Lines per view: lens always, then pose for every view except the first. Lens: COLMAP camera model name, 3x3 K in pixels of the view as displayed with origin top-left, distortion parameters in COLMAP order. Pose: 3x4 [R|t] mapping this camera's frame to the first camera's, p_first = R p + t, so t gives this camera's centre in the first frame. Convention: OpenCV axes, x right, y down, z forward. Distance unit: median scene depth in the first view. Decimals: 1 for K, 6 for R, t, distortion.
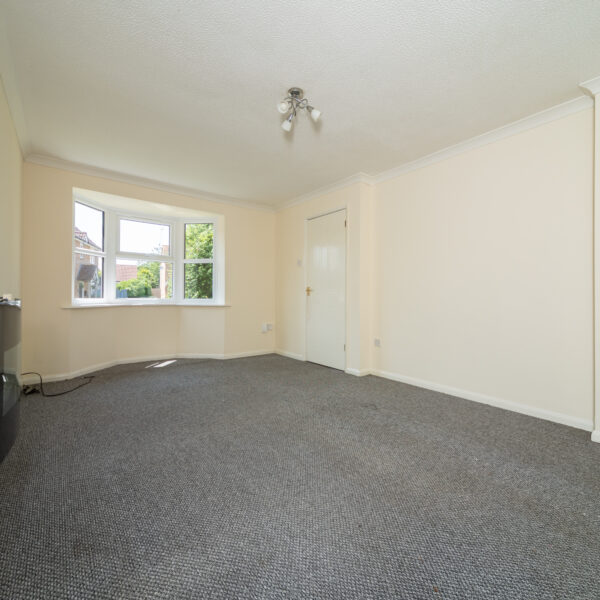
lens RADIAL K [[309.1, 0, 303.5], [0, 309.1, 297.3], [0, 0, 1]] dist [0.024667, -0.000229]
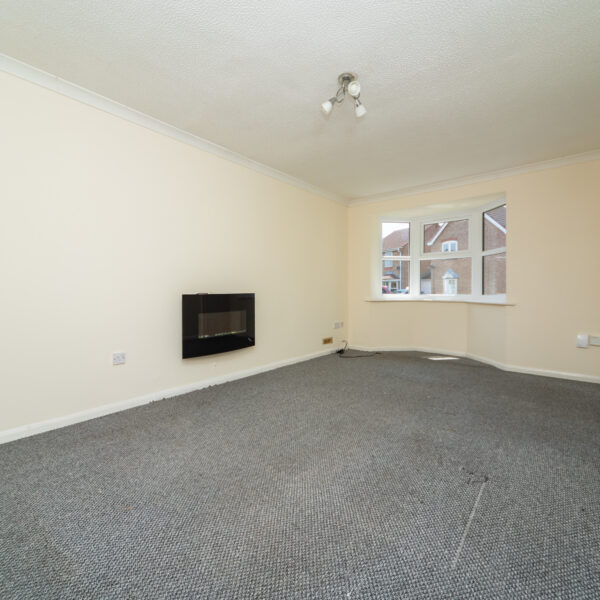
lens RADIAL K [[309.1, 0, 303.7], [0, 309.1, 298.5], [0, 0, 1]] dist [0.024667, -0.000229]
pose [[0.213671, 0.012382, -0.976827, 0.542092], [-0.003219, 0.999923, 0.011971, 0.008305], [0.976900, 0.000586, 0.213694, 0.422255]]
